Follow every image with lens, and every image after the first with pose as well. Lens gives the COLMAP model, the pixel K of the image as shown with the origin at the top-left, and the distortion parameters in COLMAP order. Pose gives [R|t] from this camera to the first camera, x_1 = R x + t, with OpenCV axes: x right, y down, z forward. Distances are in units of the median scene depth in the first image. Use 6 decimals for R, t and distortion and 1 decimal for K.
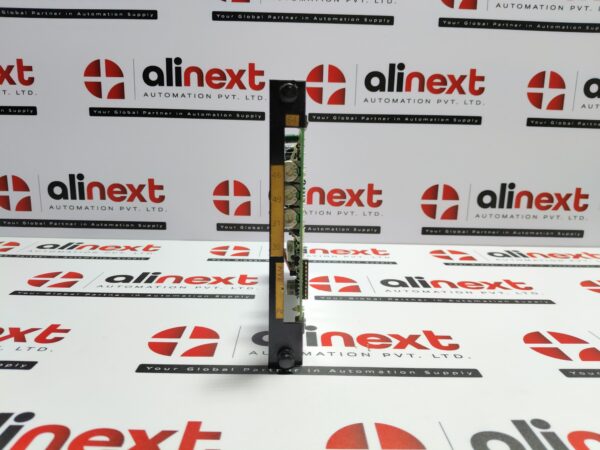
lens RADIAL K [[440.5, 0, 297.6], [0, 440.5, 225.1], [0, 0, 1]] dist [0.057712, -0.139195]
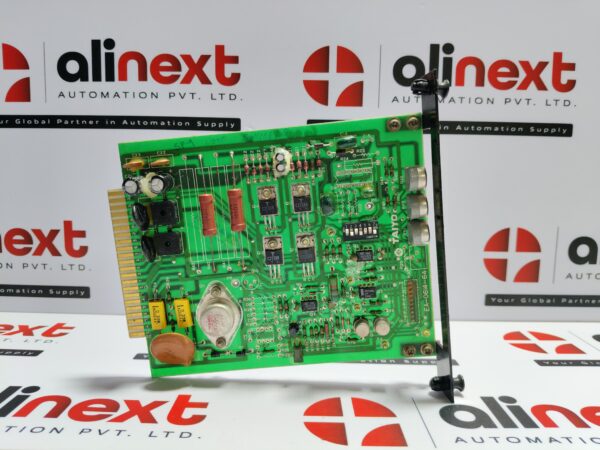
lens RADIAL K [[441.1, 0, 300.0], [0, 441.1, 225.0], [0, 0, 1]] dist [-0.049858, -0.001194]
pose [[0.999976, -0.003934, -0.005733, 0.017962], [0.003421, 0.996216, -0.086843, -0.044533], [0.006053, 0.086822, 0.996205, 0.386915]]
